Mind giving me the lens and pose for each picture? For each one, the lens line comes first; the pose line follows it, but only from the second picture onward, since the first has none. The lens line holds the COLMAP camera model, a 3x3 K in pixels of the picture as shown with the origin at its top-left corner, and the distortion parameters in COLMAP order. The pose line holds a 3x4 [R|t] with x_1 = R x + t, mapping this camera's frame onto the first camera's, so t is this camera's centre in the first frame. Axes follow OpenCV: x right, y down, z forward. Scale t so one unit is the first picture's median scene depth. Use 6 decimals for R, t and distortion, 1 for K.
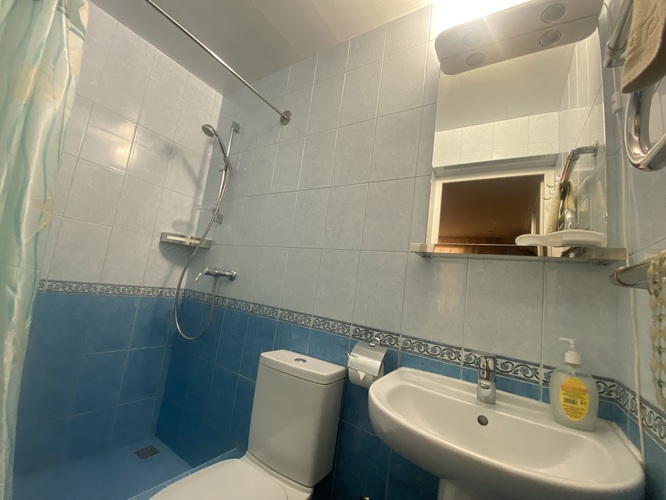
lens RADIAL K [[270.4, 0, 330.3], [0, 270.4, 249.6], [0, 0, 1]] dist [0.000139, -0.004654]
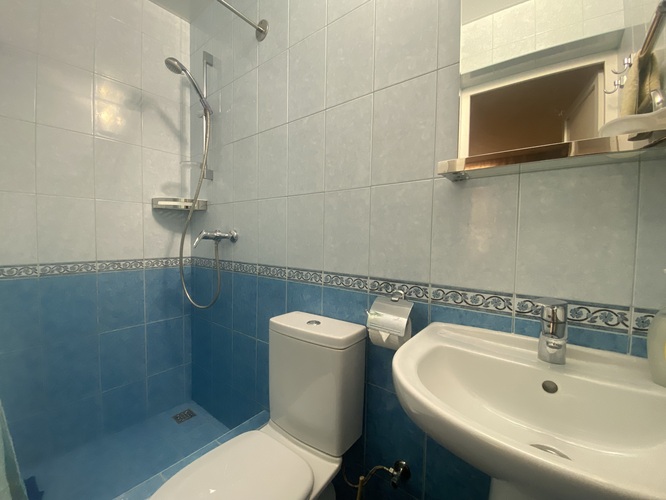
lens RADIAL K [[270.4, 0, 331.6], [0, 270.4, 249.8], [0, 0, 1]] dist [0.000139, -0.004654]
pose [[0.990033, -0.110866, -0.086857, 0.041860], [0.124352, 0.977648, 0.169534, 0.033908], [0.066120, -0.178645, 0.981689, 0.166954]]
